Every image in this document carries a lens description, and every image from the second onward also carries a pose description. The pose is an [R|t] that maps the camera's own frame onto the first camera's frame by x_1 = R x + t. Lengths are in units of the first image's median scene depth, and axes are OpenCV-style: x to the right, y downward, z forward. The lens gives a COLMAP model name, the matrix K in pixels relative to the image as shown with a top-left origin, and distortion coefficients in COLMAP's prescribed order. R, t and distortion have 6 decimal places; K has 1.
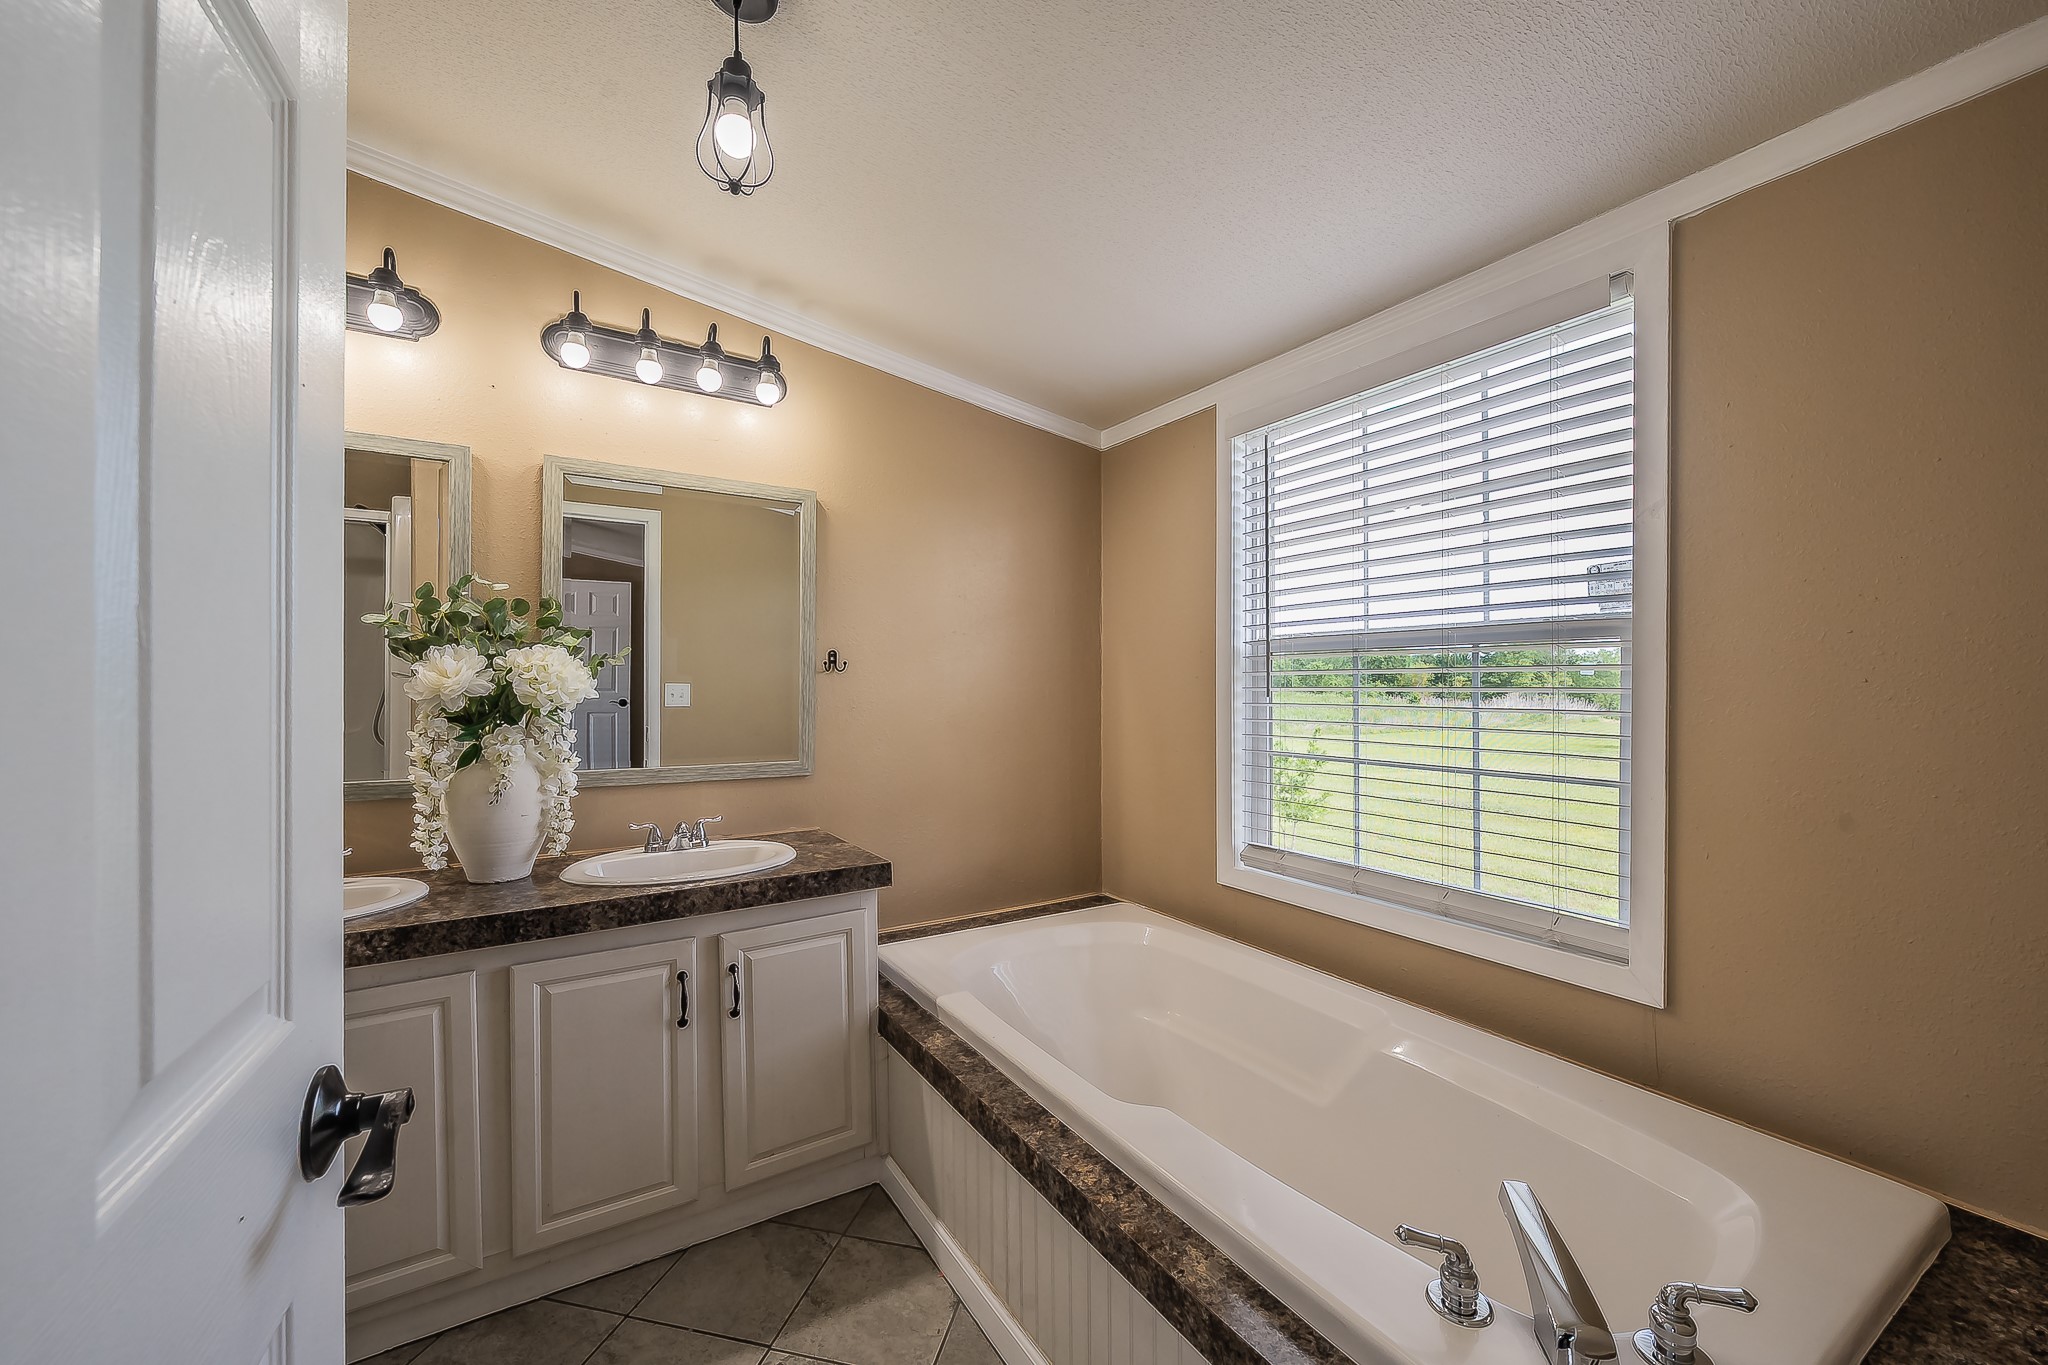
lens RADIAL K [[788.0, 0, 987.8], [0, 788.0, 679.6], [0, 0, 1]] dist [-0.006525, 0.000372]
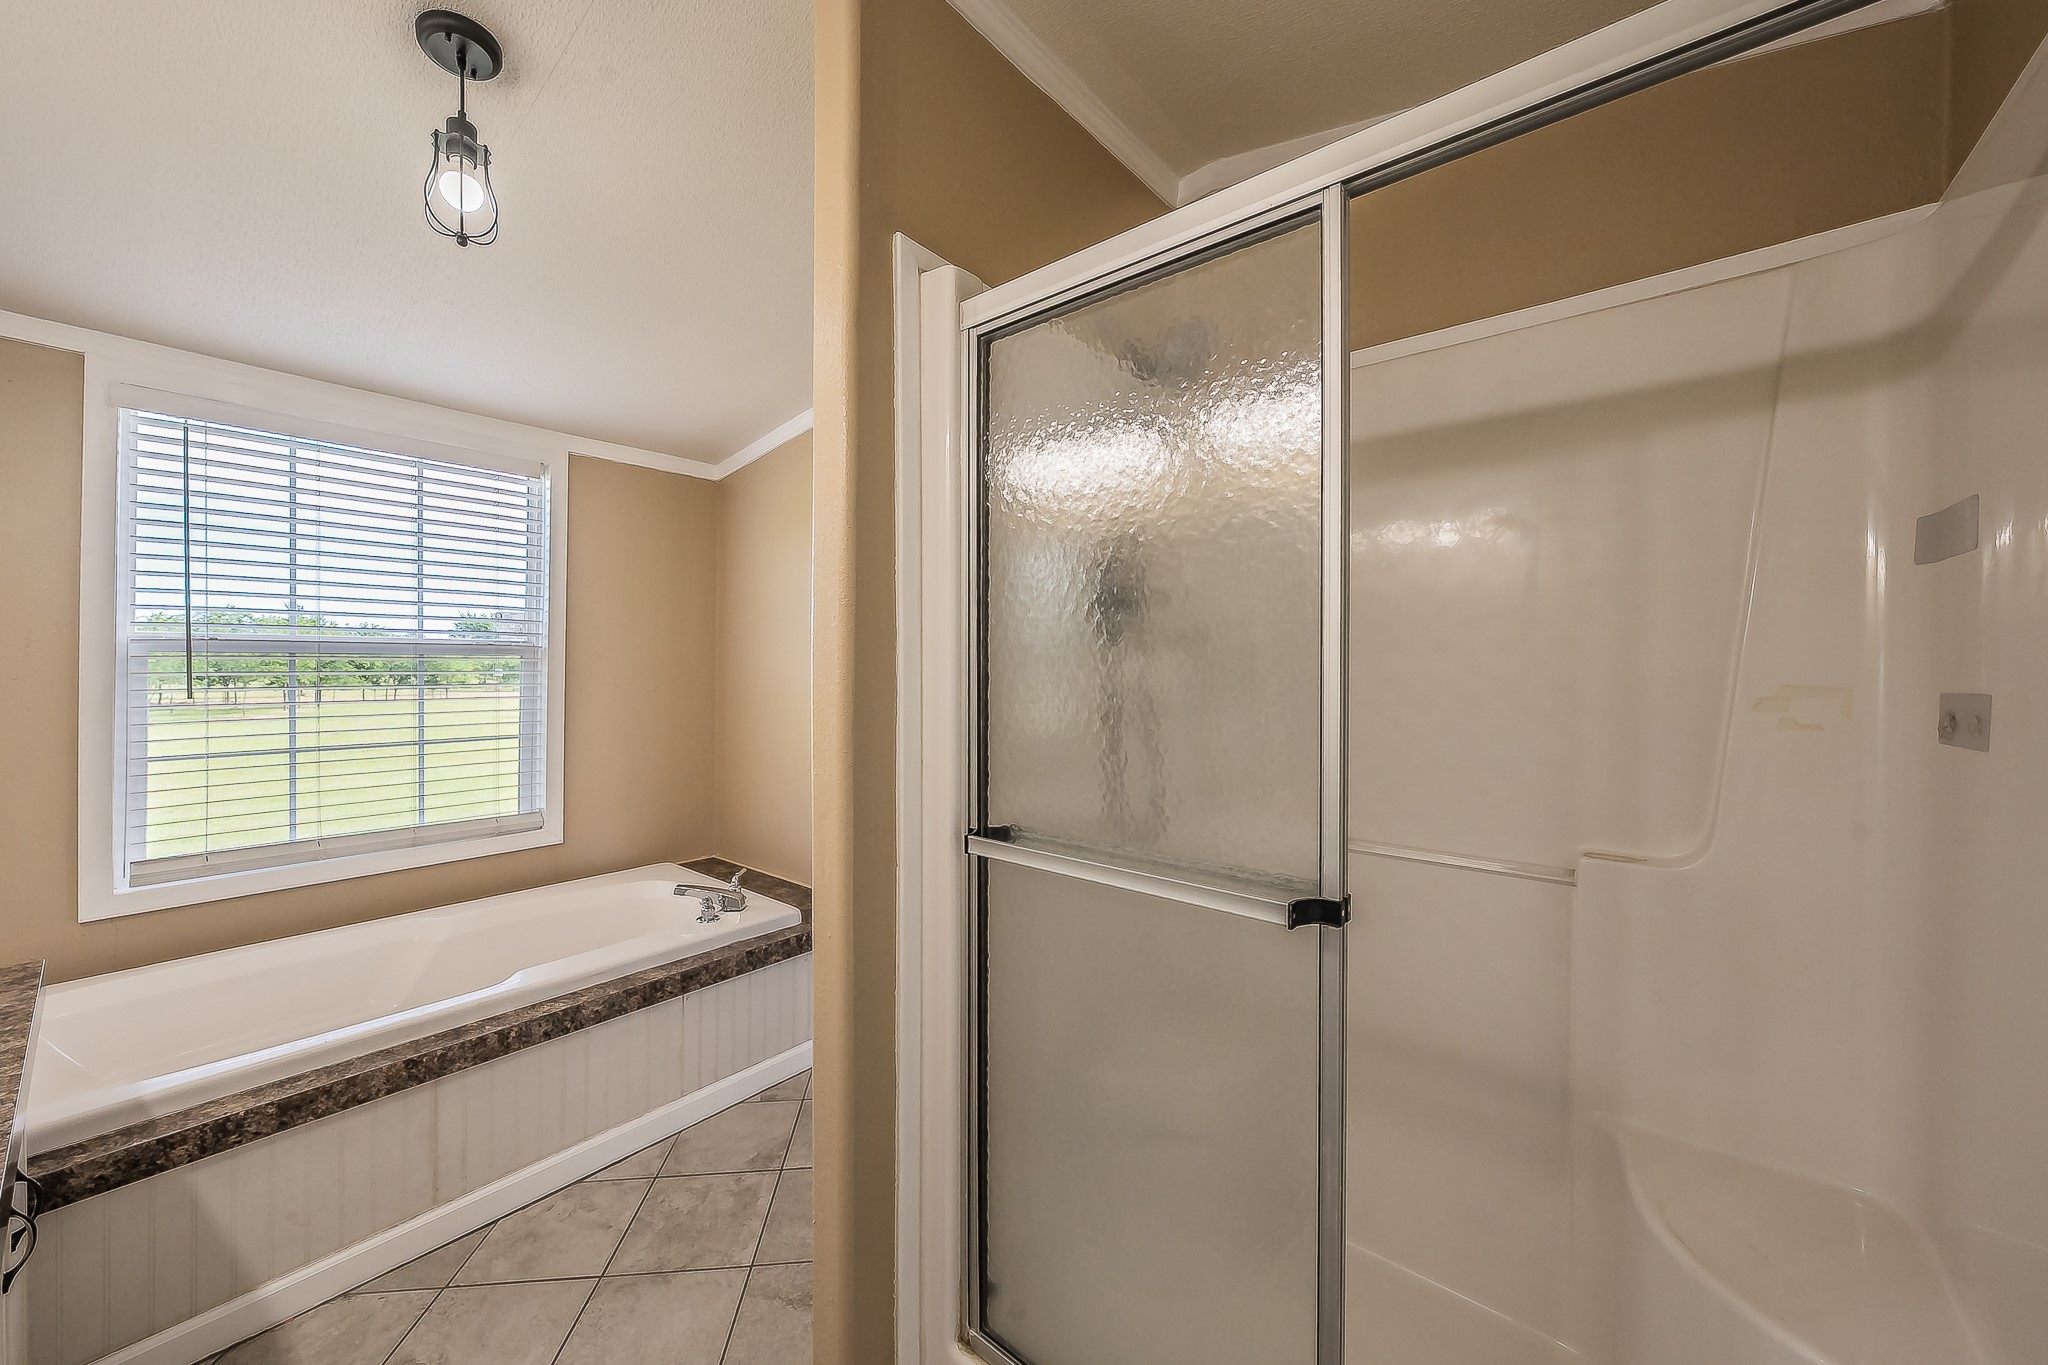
lens RADIAL K [[758.8, 0, 1002.3], [0, 758.8, 670.7], [0, 0, 1]] dist [-0.000635, 0.000040]
pose [[-0.310245, -0.010106, 0.950603, -1.161602], [-0.011803, 0.999907, 0.006778, -0.041543], [-0.950583, -0.009117, -0.310336, 0.464203]]
